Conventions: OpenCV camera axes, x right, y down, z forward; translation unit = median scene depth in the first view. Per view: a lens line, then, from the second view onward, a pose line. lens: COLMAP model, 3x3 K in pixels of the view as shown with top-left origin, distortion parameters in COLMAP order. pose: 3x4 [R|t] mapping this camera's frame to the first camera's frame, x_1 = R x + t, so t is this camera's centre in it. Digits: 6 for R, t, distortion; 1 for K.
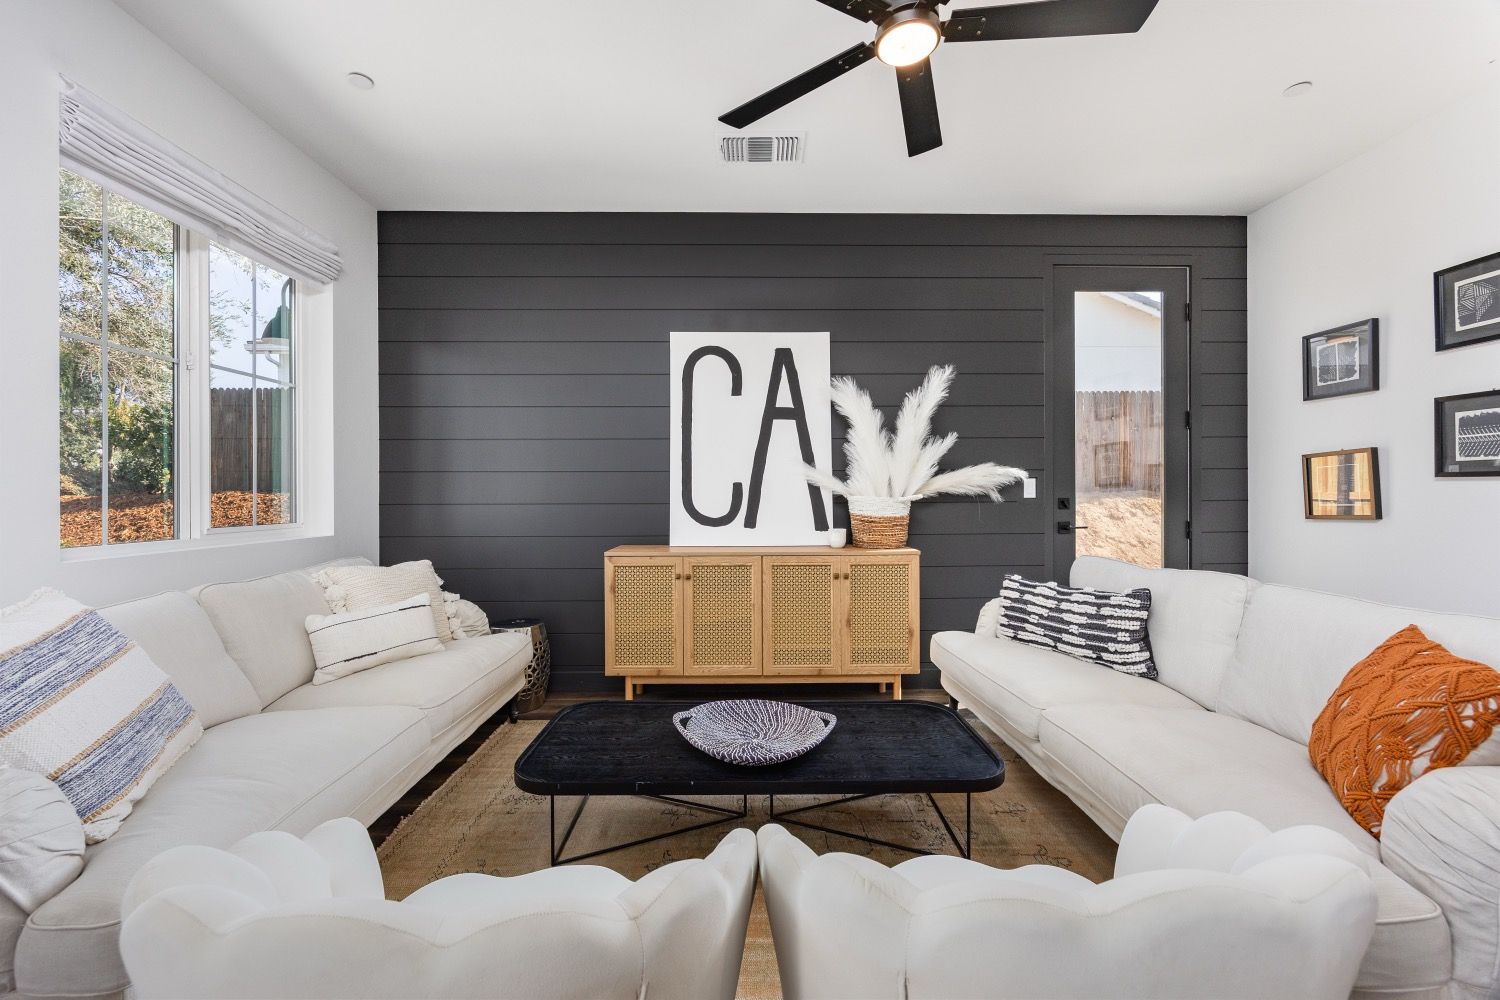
lens RADIAL K [[585.2, 0, 747.7], [0, 585.2, 493.0], [0, 0, 1]] dist [-0.001930, -0.000184]
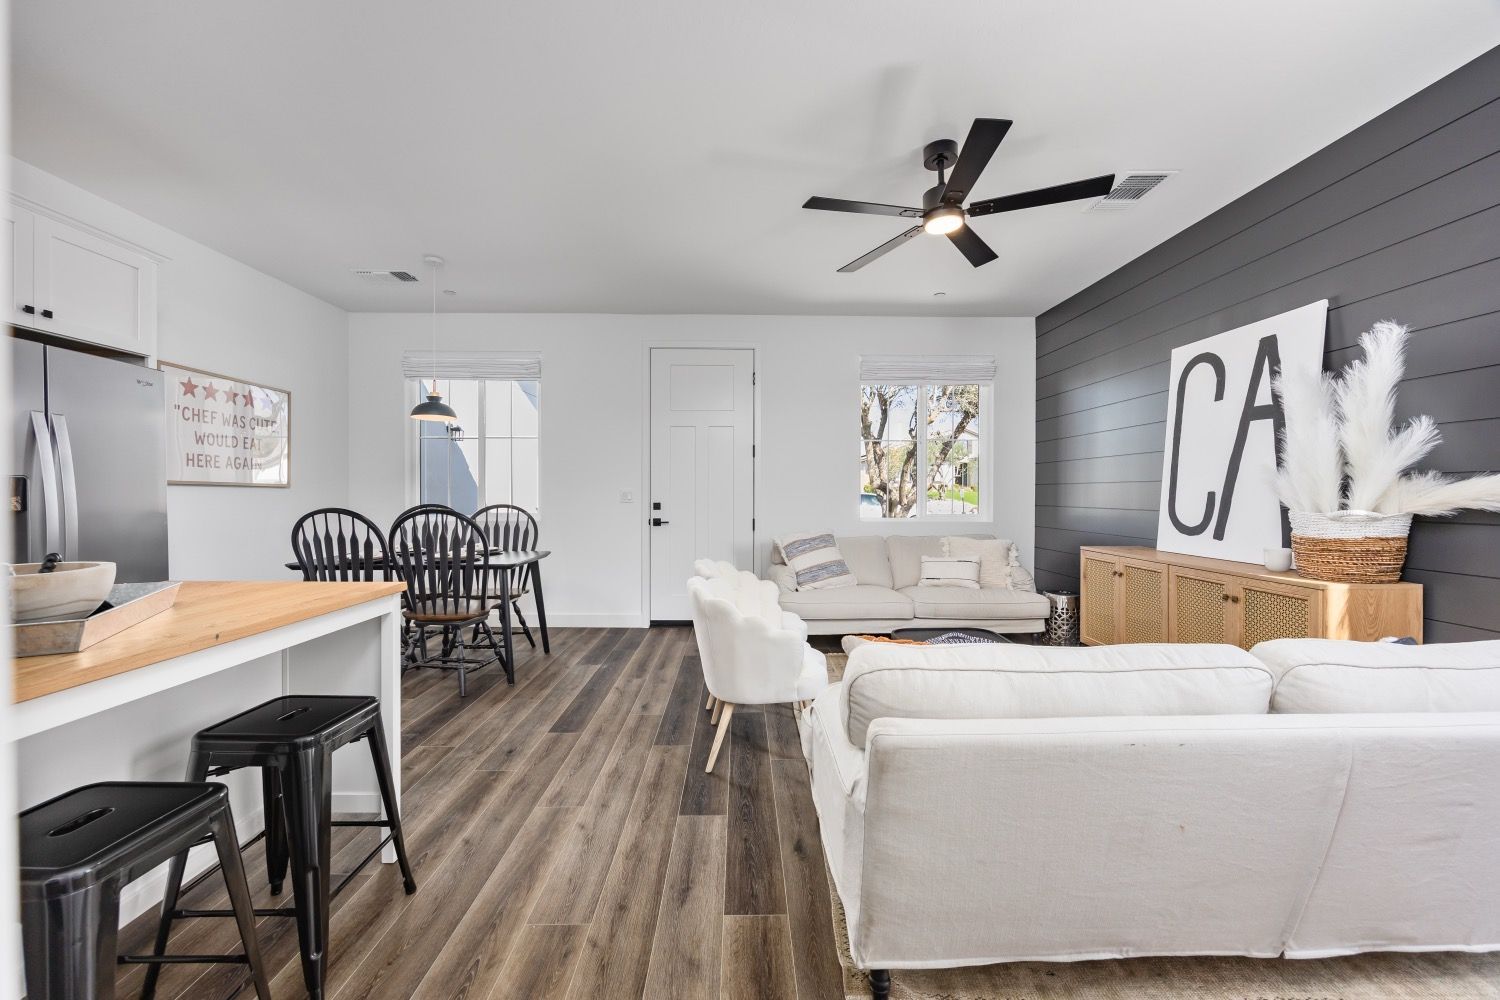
lens RADIAL K [[585.2, 0, 747.7], [0, 585.2, 493.0], [0, 0, 1]] dist [-0.001930, -0.000184]
pose [[0.007184, 0.004898, -0.999962, 0.933003], [-0.019237, 0.999804, 0.004759, -0.006132], [0.999789, 0.019202, 0.007277, 0.236636]]
